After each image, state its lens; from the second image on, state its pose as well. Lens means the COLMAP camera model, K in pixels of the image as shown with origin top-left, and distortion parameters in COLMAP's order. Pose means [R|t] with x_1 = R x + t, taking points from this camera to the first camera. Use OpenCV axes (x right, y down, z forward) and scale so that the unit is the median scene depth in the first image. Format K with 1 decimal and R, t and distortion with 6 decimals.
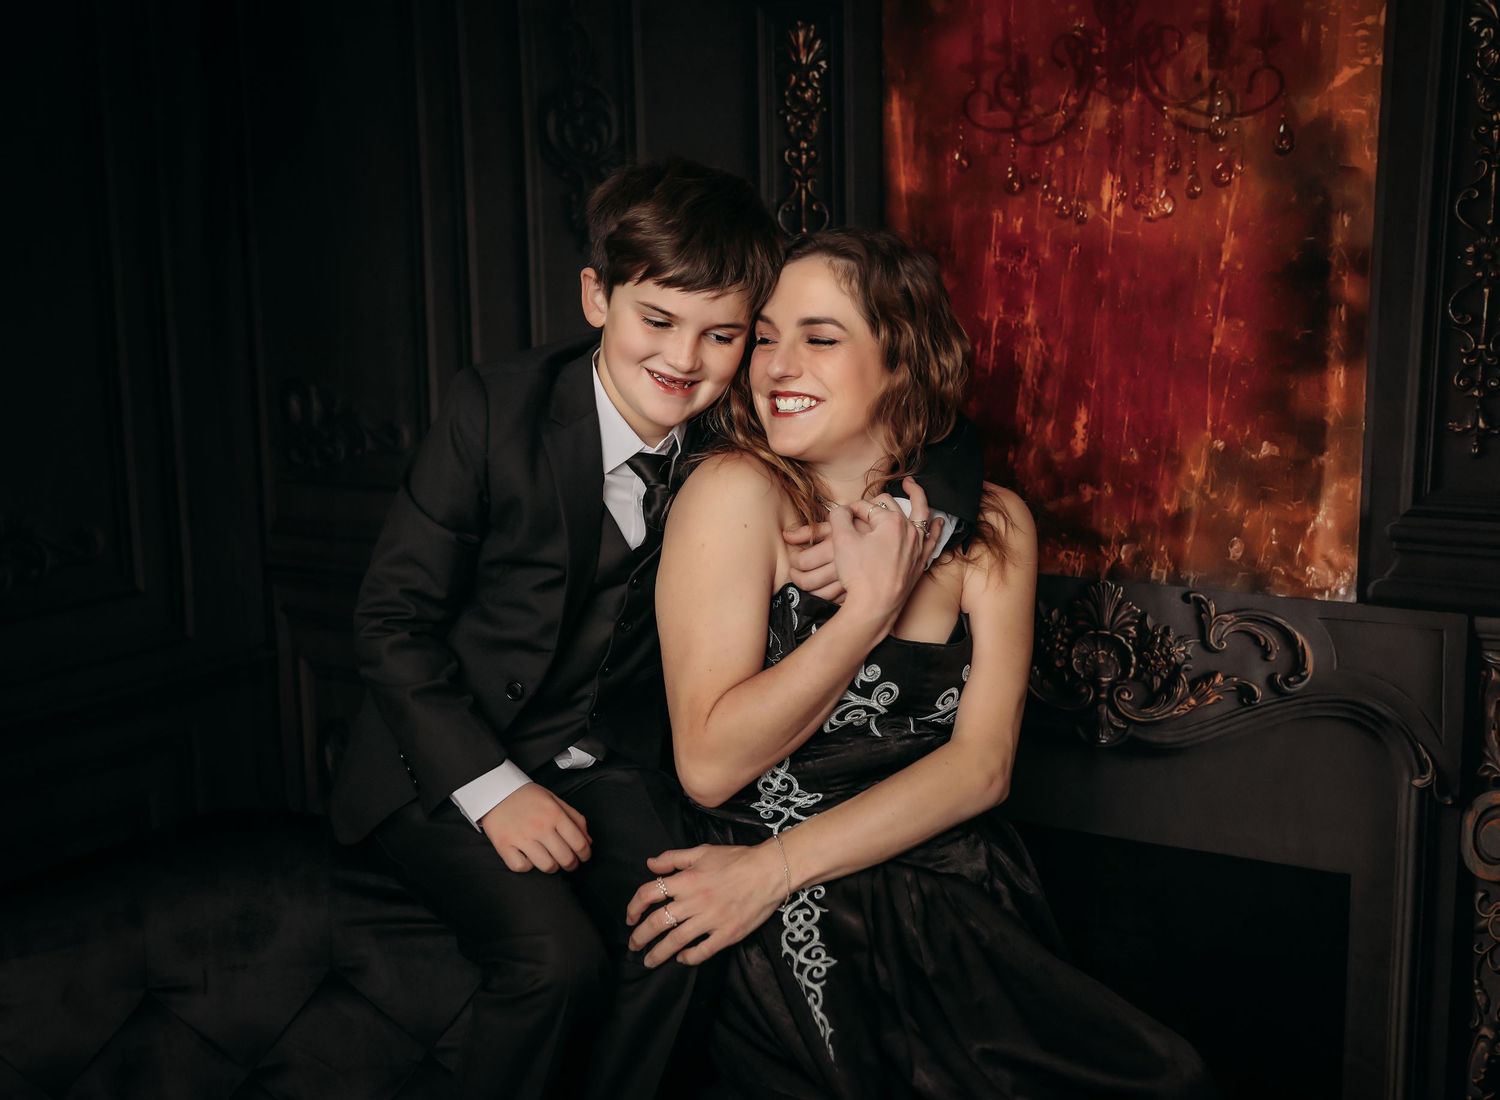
lens RADIAL K [[1845.9, 0, 724.3], [0, 1845.9, 541.1], [0, 0, 1]] dist [0.019189, 0.000000]
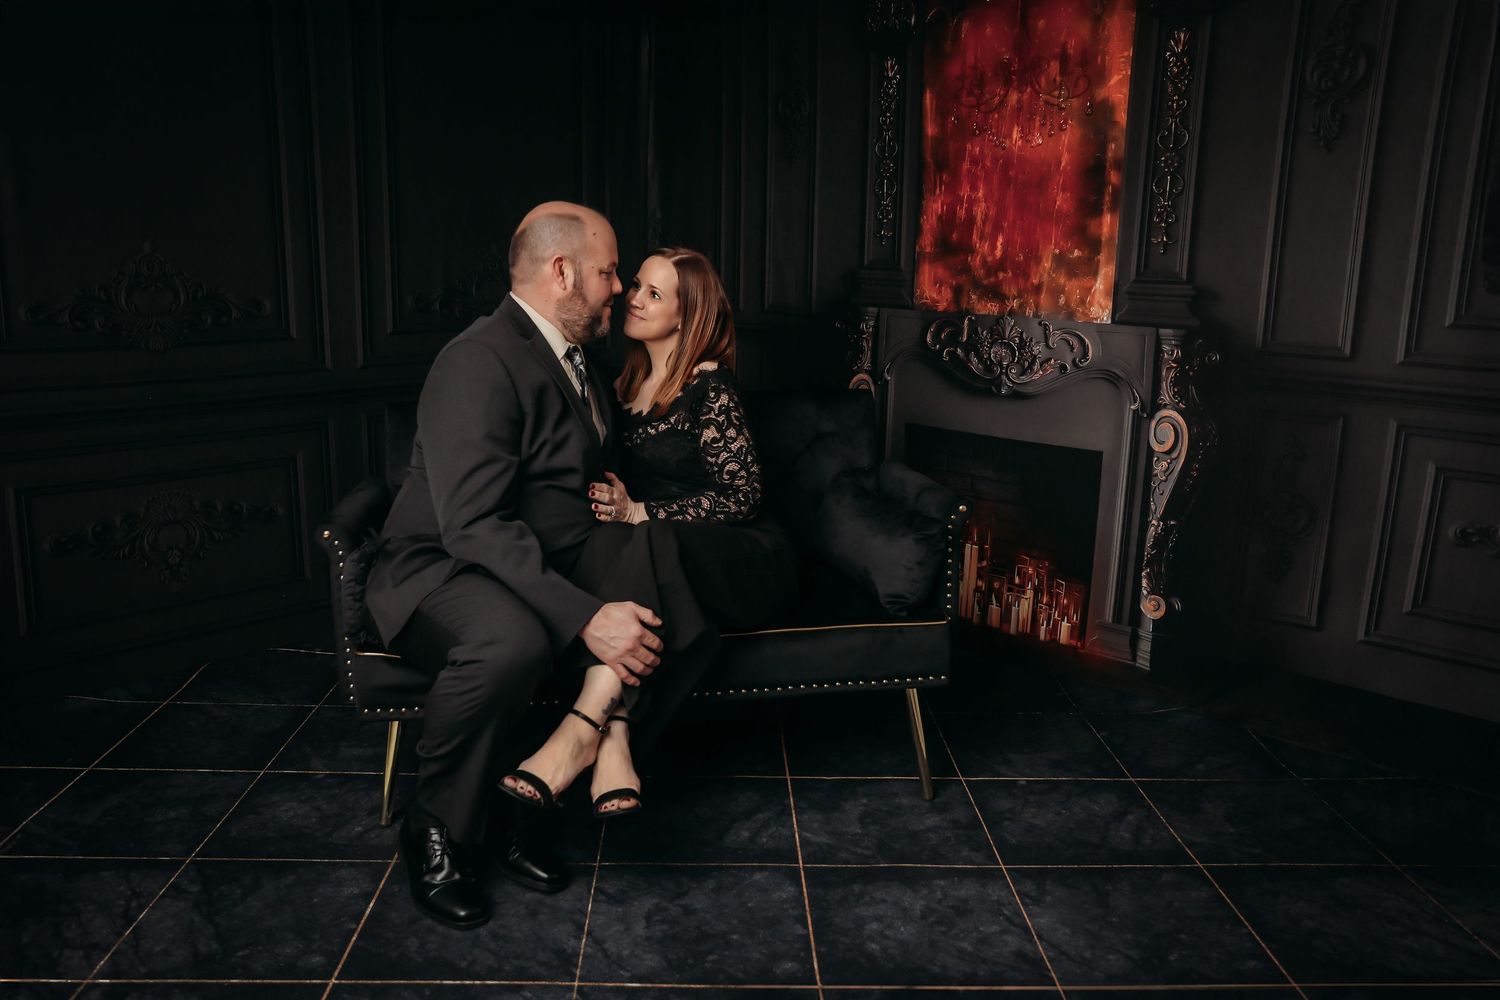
lens RADIAL K [[1226.5, 0, 743.3], [0, 1226.5, 500.1], [0, 0, 1]] dist [-0.059181, 0.061836]
pose [[0.977491, 0.073540, -0.197744, 0.210848], [-0.064569, 0.996586, 0.051449, 0.188771], [0.200852, -0.037523, 0.978903, -0.488013]]
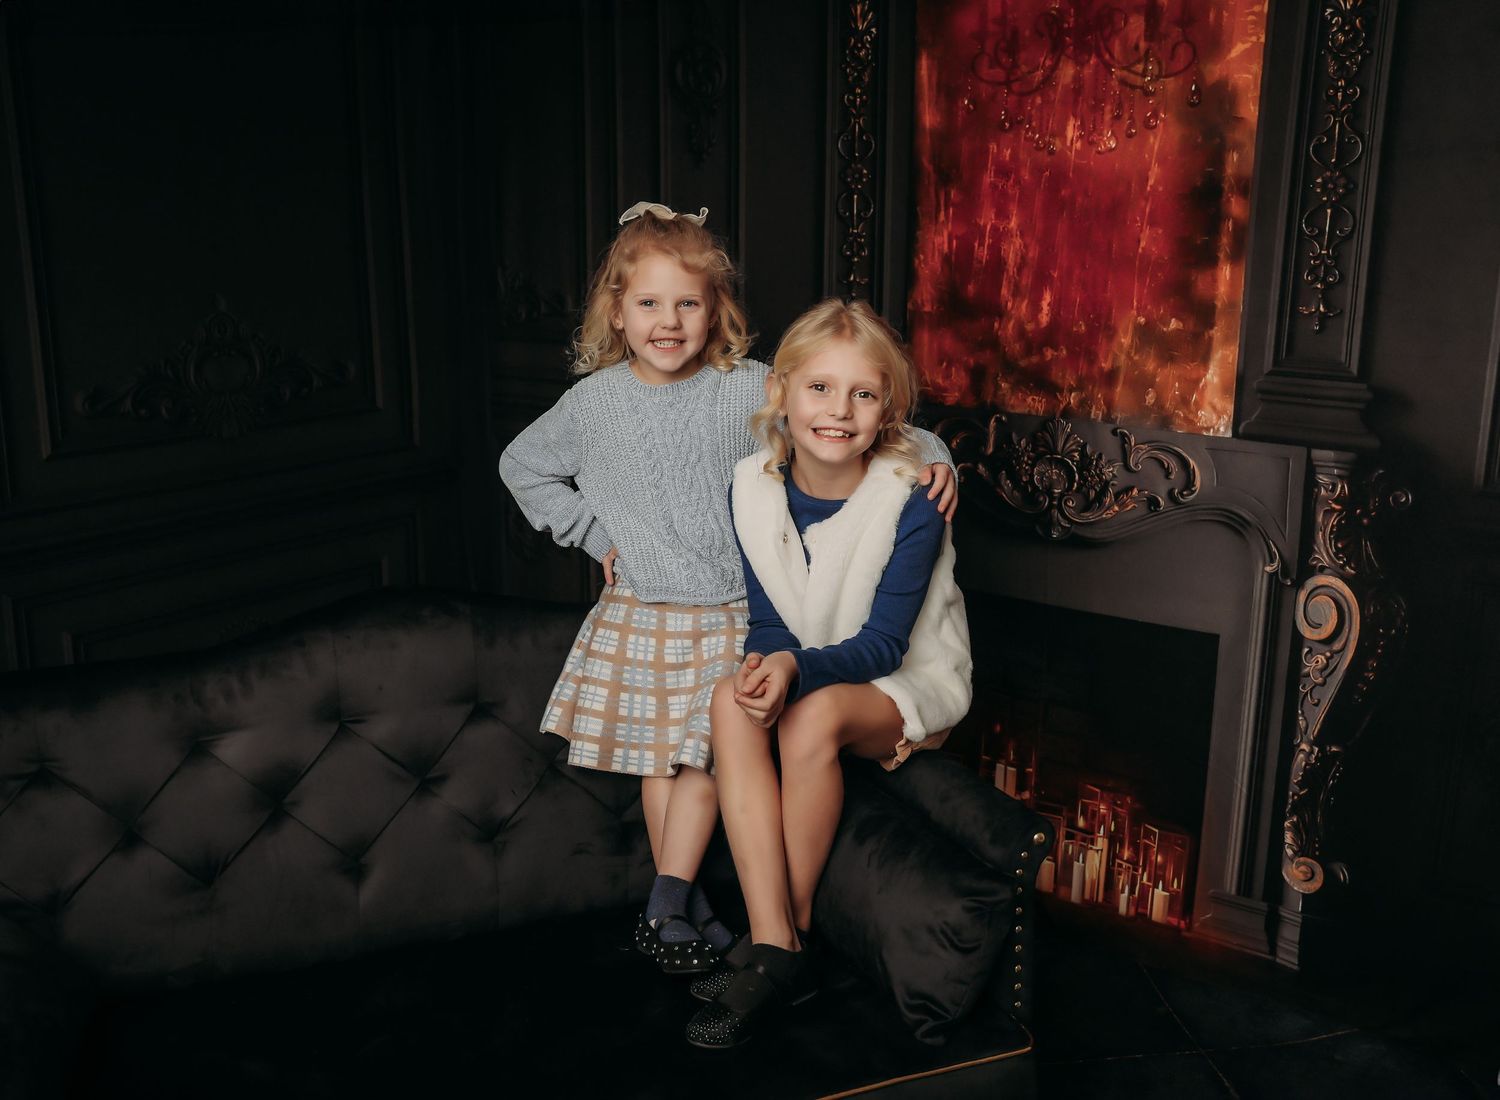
lens RADIAL K [[1569.0, 0, 784.5], [0, 1569.0, 553.4], [0, 0, 1]] dist [-0.011240, 0.000000]
pose [[0.996945, 0.042174, -0.065739, 0.086600], [-0.036972, 0.996234, 0.078430, 0.038727], [0.068799, -0.075760, 0.994750, -0.189021]]
